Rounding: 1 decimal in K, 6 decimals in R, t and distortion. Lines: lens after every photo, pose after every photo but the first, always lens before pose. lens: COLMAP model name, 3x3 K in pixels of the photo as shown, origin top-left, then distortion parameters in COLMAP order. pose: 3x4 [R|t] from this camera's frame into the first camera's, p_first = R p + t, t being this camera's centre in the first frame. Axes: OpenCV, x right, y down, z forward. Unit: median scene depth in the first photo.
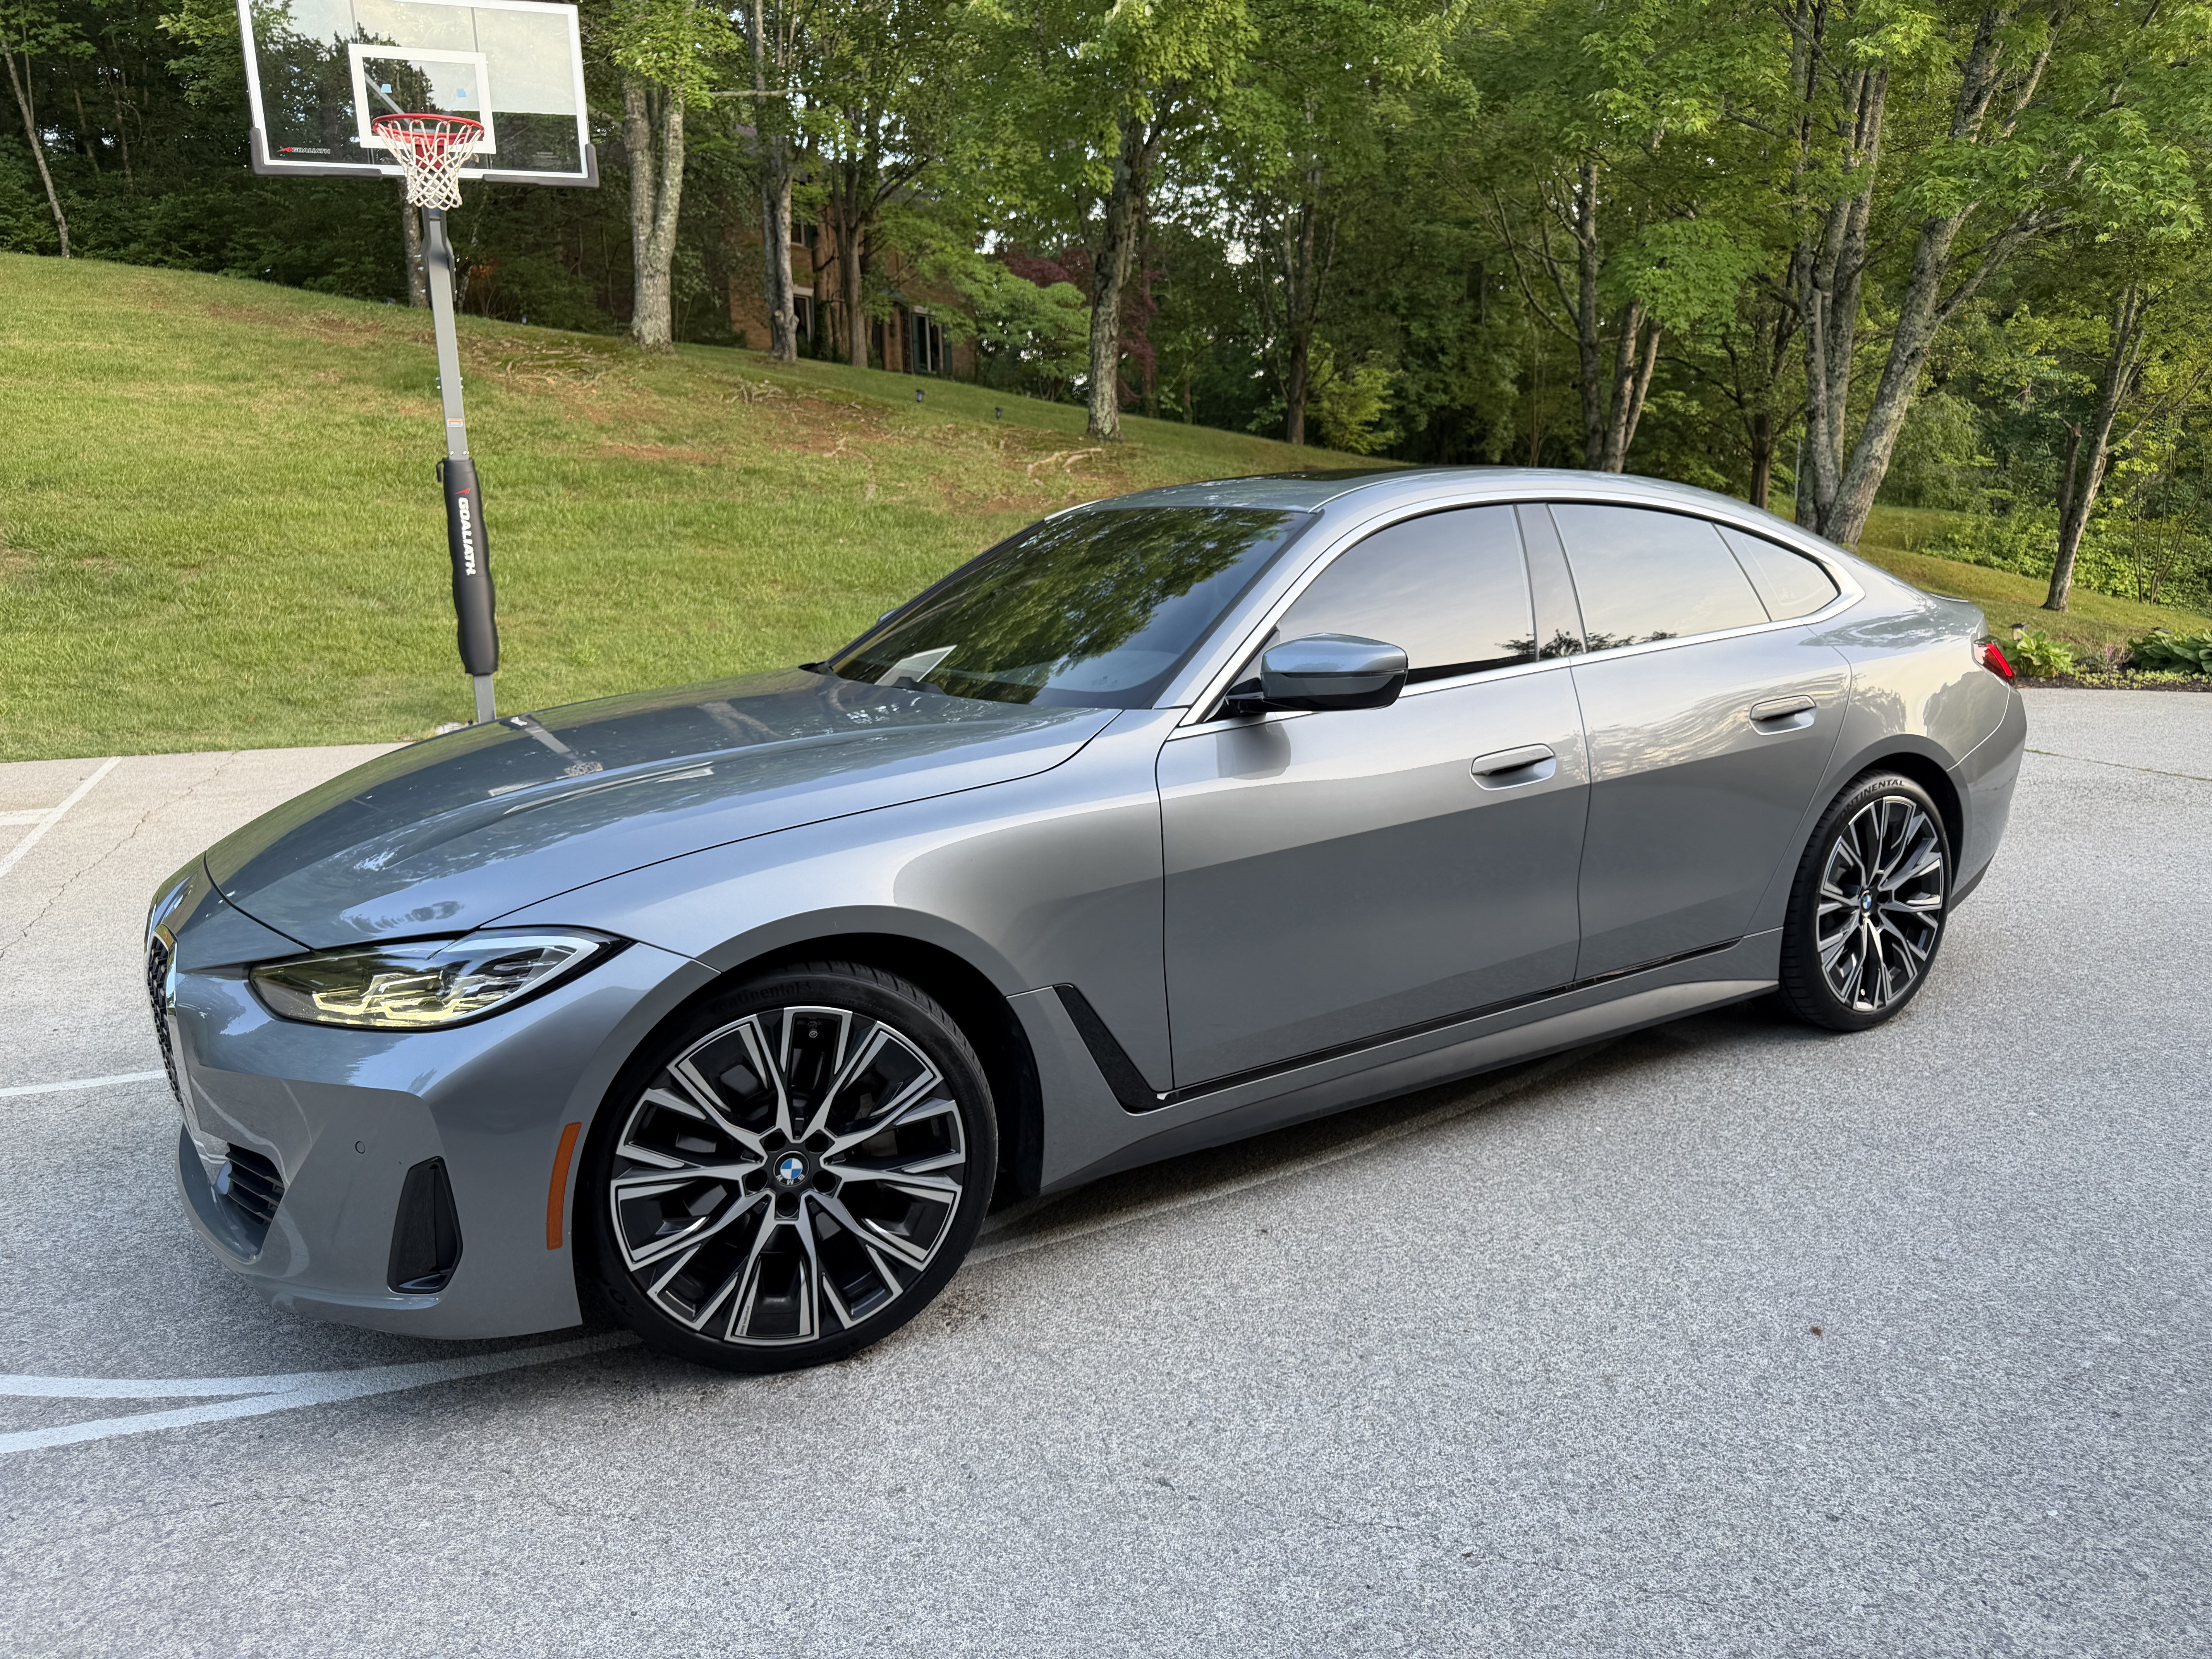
lens RADIAL K [[1552.7, 0, 1096.5], [0, 1552.7, 829.4], [0, 0, 1]] dist [0.066386, -0.102319]
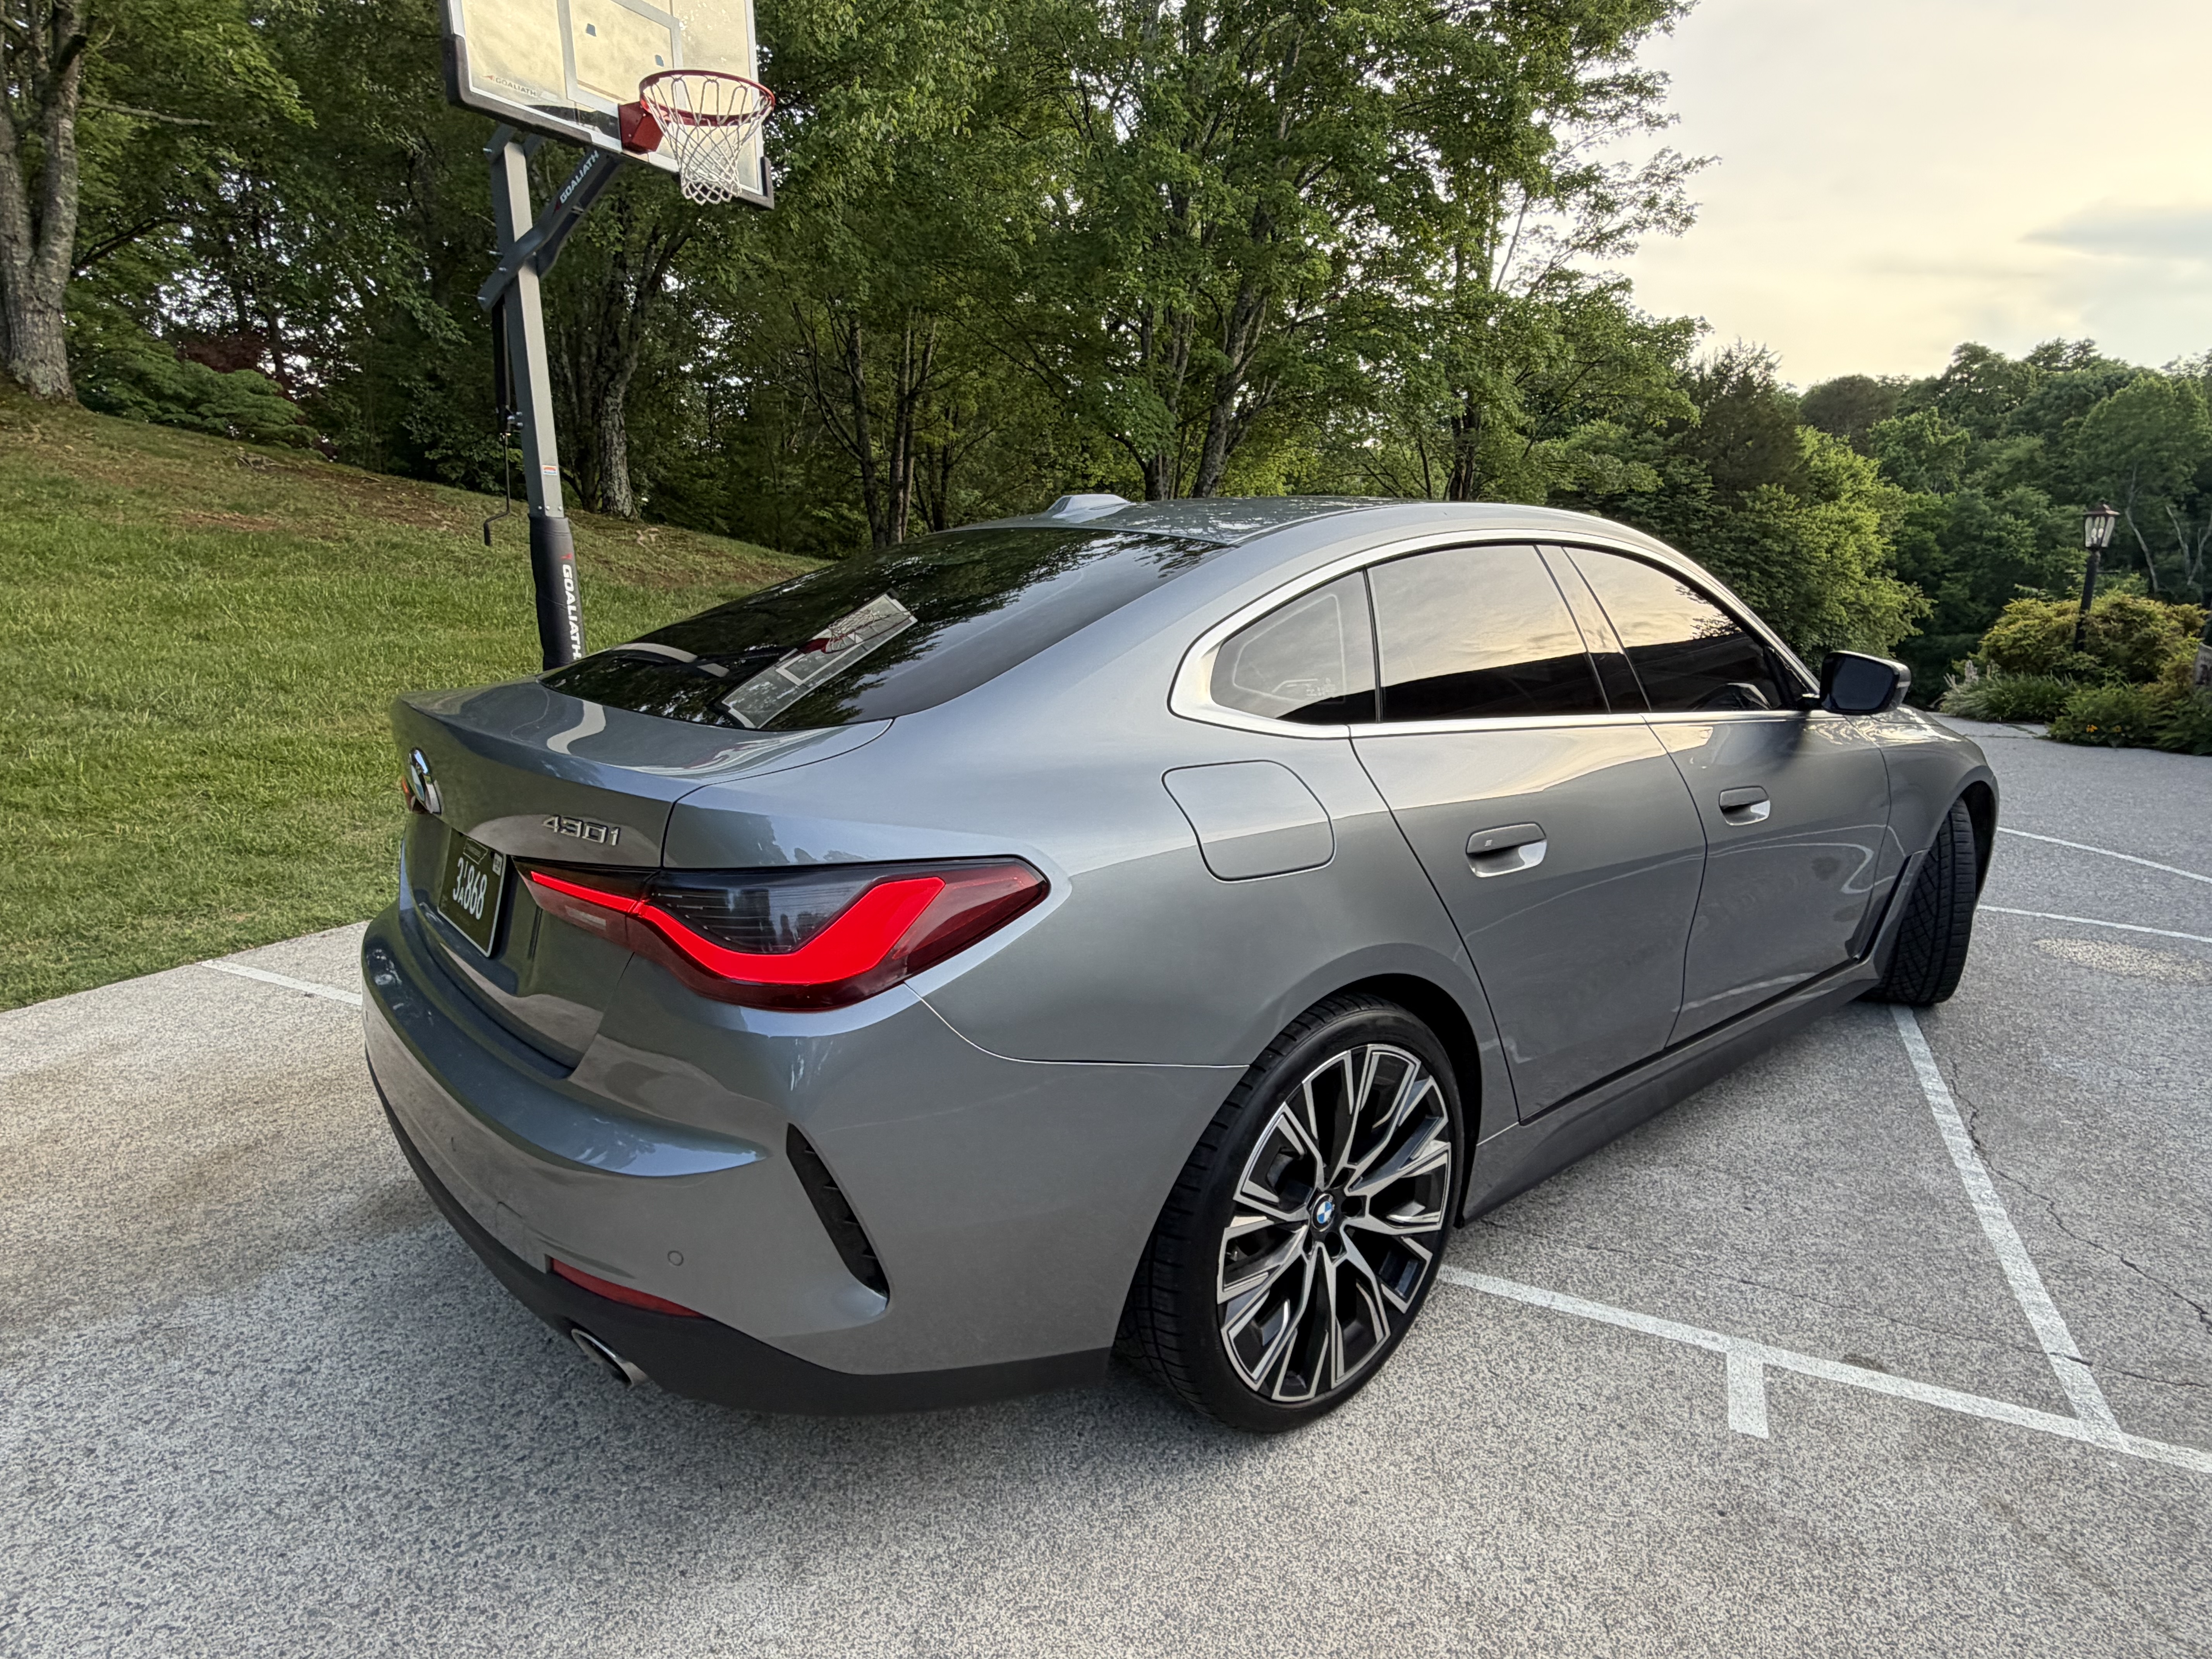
lens RADIAL K [[1207.4, 0, 1106.0], [0, 1207.4, 829.5], [0, 0, 1]] dist [-0.001127, -0.002836]
pose [[0.748540, -0.138627, 0.648437, -0.313722], [0.146231, 0.988338, 0.042488, -0.032094], [-0.646765, 0.063017, 0.760081, 0.182996]]
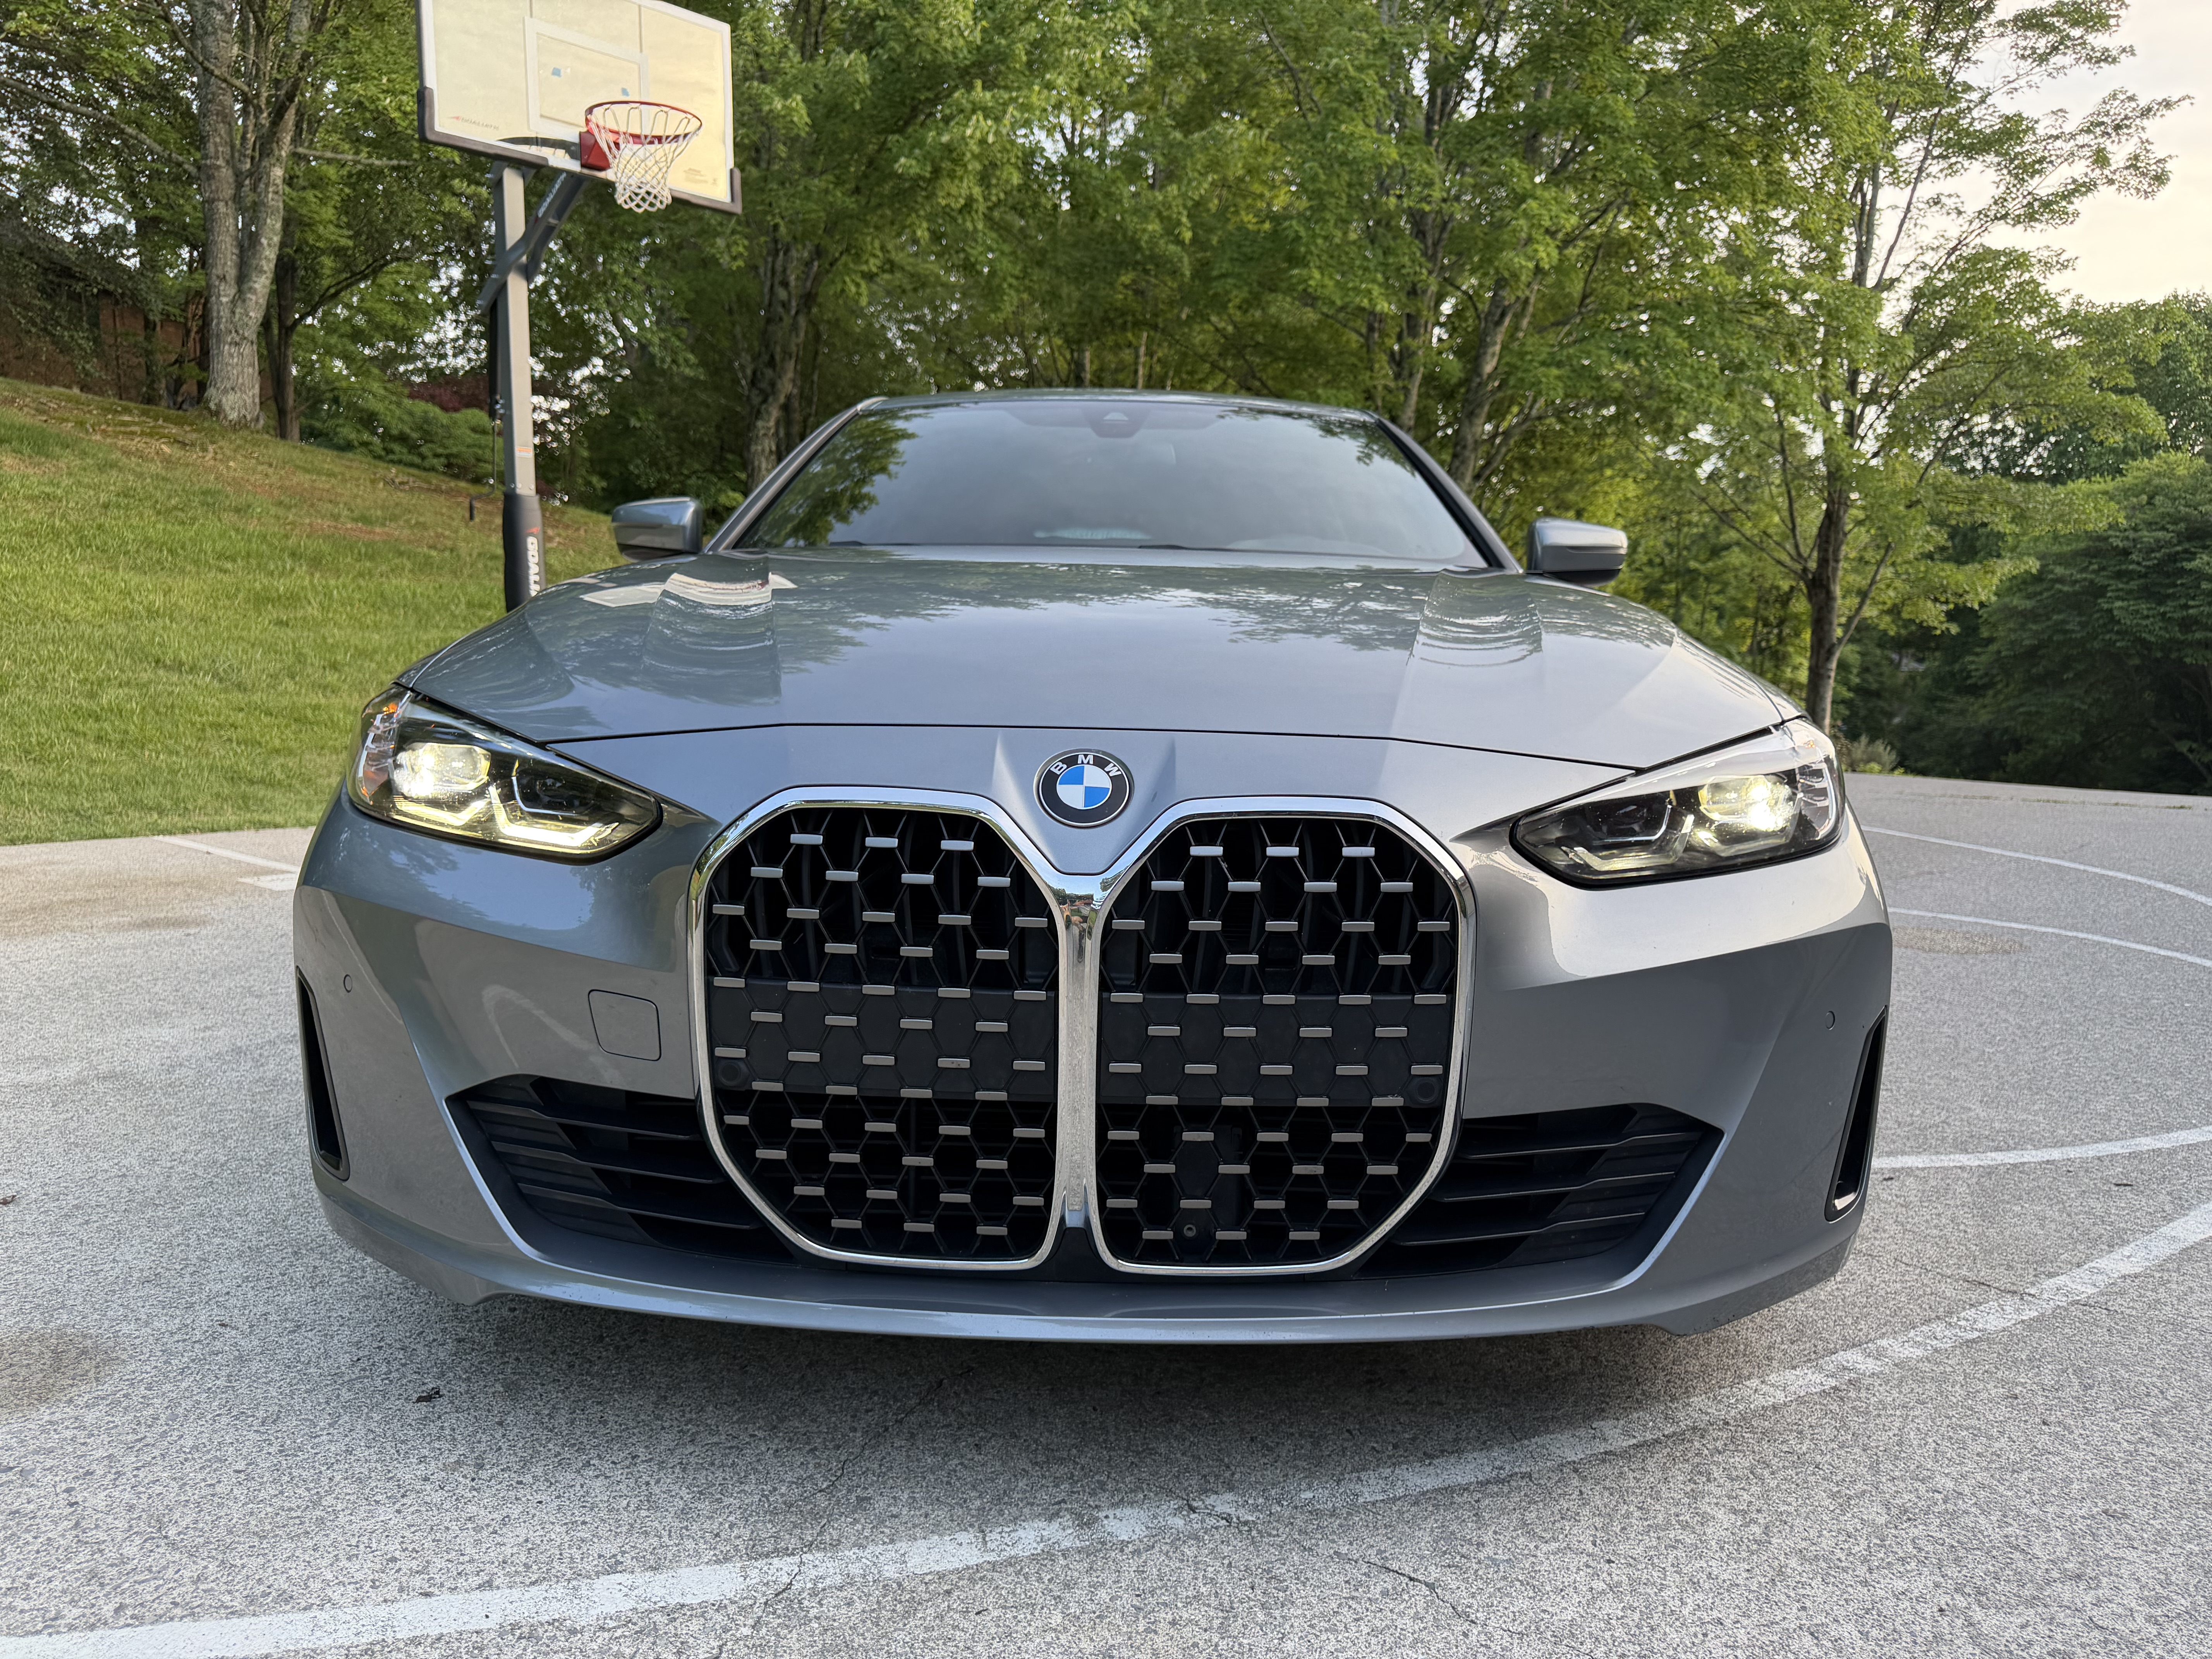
lens RADIAL K [[1578.0, 0, 1100.8], [0, 1578.0, 837.7], [0, 0, 1]] dist [-0.006619, -0.001346]
pose [[0.888130, -0.035330, 0.458233, -0.269527], [0.081752, 0.993285, -0.081866, 0.025453], [-0.452264, 0.110169, 0.885054, 0.053017]]
